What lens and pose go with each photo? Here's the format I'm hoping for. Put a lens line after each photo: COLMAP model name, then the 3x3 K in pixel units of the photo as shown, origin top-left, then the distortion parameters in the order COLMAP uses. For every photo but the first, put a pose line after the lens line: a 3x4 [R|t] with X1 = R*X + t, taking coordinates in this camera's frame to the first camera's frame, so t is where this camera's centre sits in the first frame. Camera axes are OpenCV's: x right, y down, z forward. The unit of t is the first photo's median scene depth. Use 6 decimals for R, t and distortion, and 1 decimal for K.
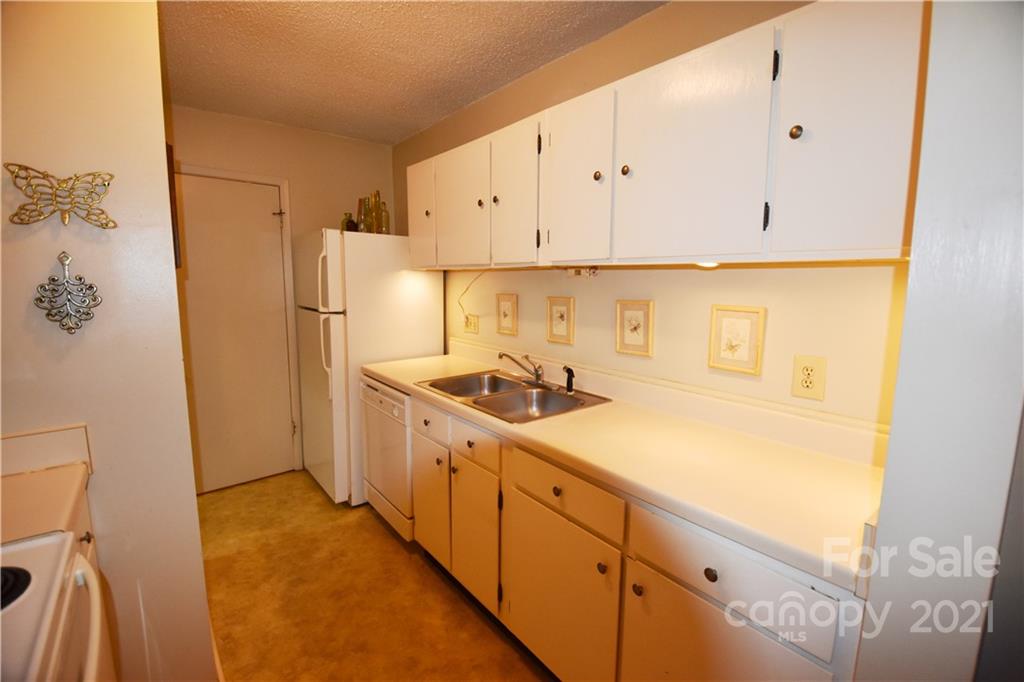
lens RADIAL K [[451.0, 0, 510.9], [0, 451.0, 337.9], [0, 0, 1]] dist [-0.015289, -0.000677]
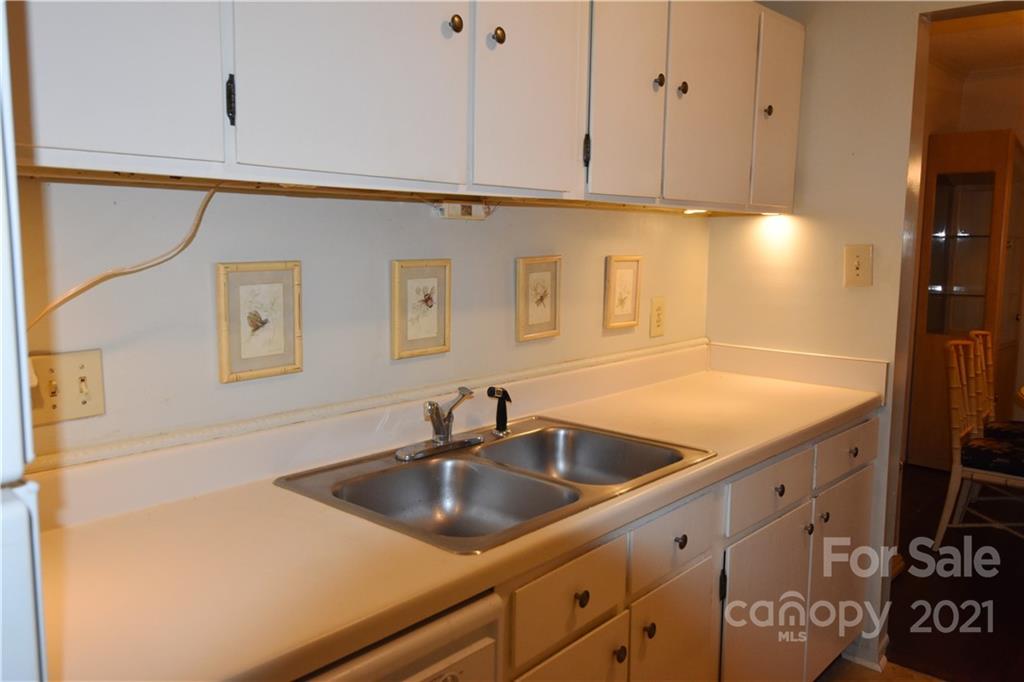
lens RADIAL K [[825.4, 0, 512.9], [0, 825.4, 336.6], [0, 0, 1]] dist [0.039700, -0.027187]
pose [[-0.192160, -0.130288, 0.972677, -0.927114], [0.112423, 0.981700, 0.153706, -0.161284], [-0.974903, 0.138887, -0.173996, 1.286872]]
